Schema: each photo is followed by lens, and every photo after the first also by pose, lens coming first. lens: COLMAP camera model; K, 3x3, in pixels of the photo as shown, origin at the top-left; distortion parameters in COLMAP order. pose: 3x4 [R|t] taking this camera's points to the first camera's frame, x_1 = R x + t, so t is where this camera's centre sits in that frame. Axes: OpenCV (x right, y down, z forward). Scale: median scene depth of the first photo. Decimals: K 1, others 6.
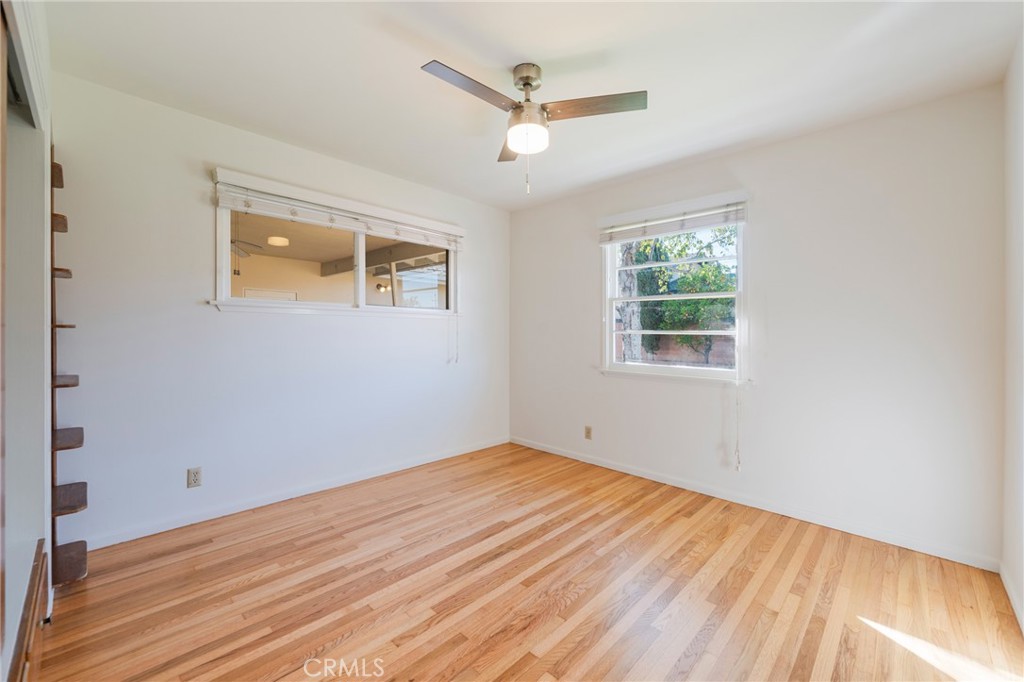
lens RADIAL K [[416.1, 0, 509.3], [0, 416.1, 334.8], [0, 0, 1]] dist [-0.000560, -0.000261]
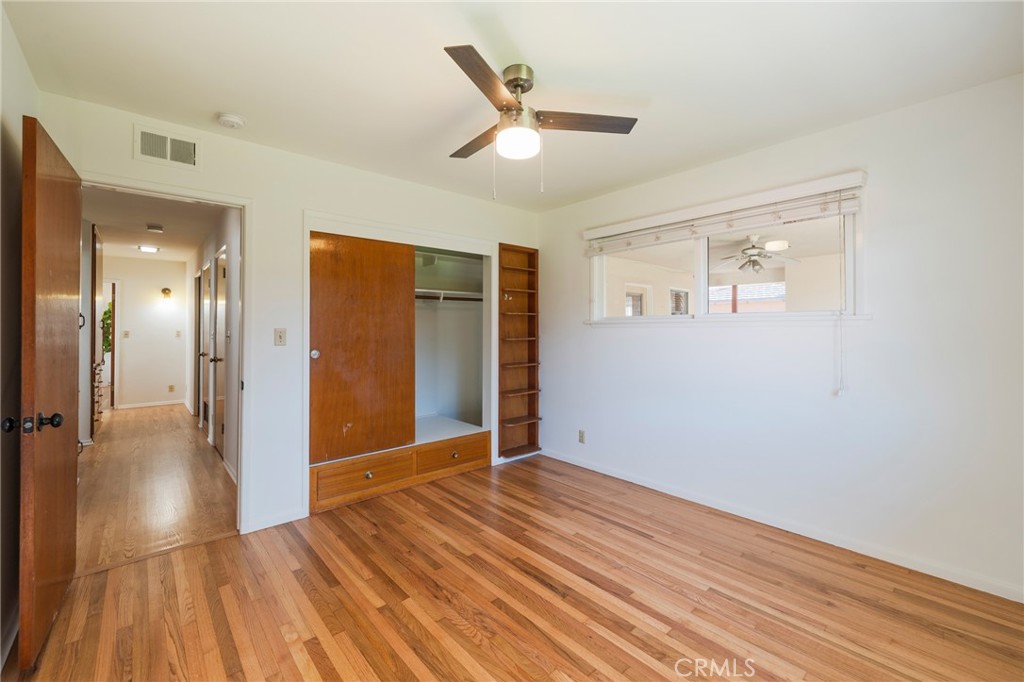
lens RADIAL K [[416.1, 0, 512.0], [0, 416.1, 334.0], [0, 0, 1]] dist [-0.000560, -0.000261]
pose [[-0.067659, -0.003395, -0.997703, 0.771638], [-0.009180, 0.999954, -0.002780, -0.027521], [0.997666, 0.008971, -0.067687, 0.823035]]
